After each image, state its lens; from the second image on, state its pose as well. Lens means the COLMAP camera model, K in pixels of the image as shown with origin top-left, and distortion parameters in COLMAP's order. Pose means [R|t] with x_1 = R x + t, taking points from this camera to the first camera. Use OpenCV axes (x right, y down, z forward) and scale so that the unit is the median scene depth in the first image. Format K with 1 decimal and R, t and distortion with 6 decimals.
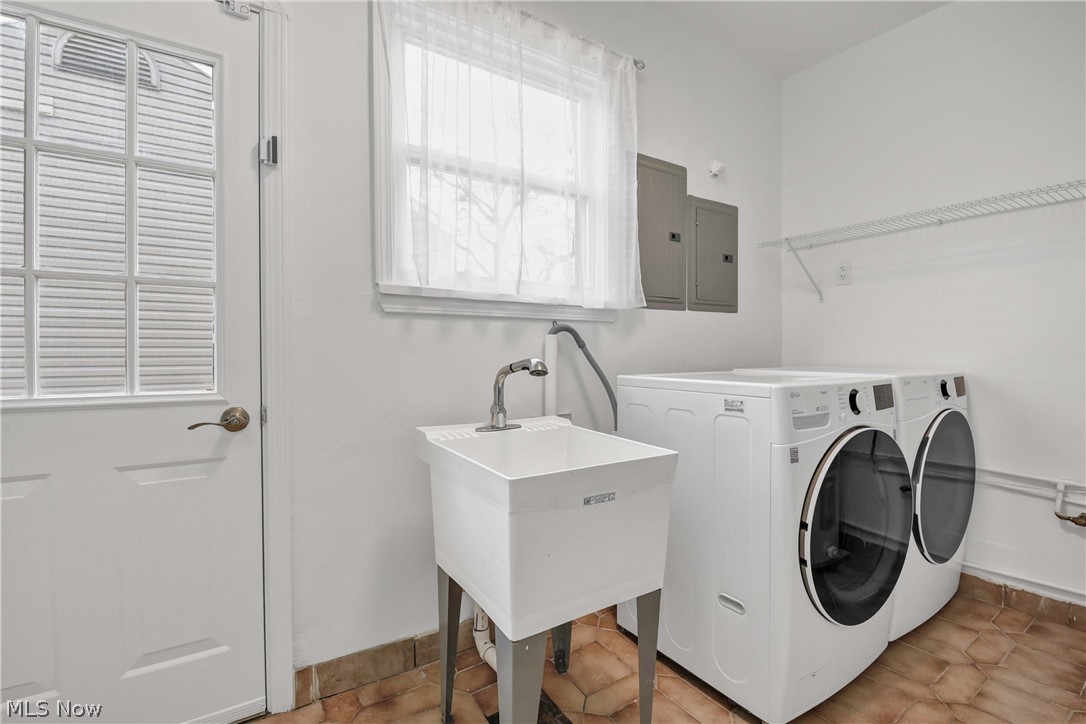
lens RADIAL K [[529.9, 0, 546.4], [0, 529.9, 356.6], [0, 0, 1]] dist [-0.001241, -0.000120]
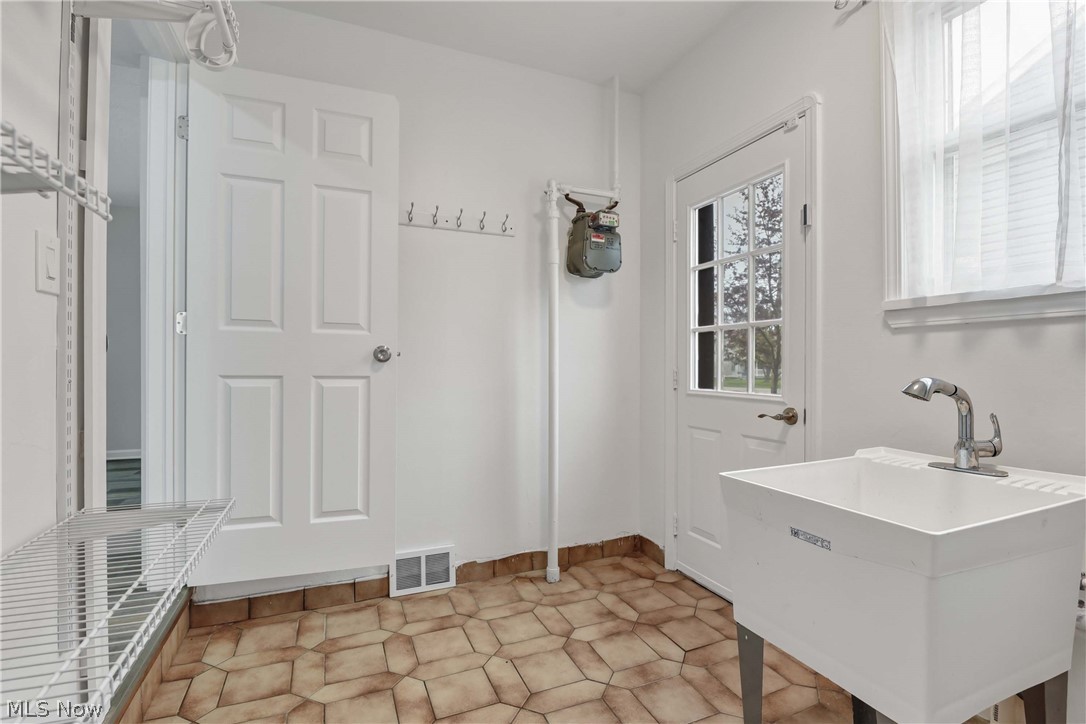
lens RADIAL K [[529.9, 0, 546.6], [0, 529.9, 363.2], [0, 0, 1]] dist [-0.001241, -0.000120]
pose [[-0.218149, -0.005074, -0.975902, 0.805634], [-0.009082, 0.999954, -0.003169, -0.010310], [0.975873, 0.008172, -0.218185, 0.587638]]
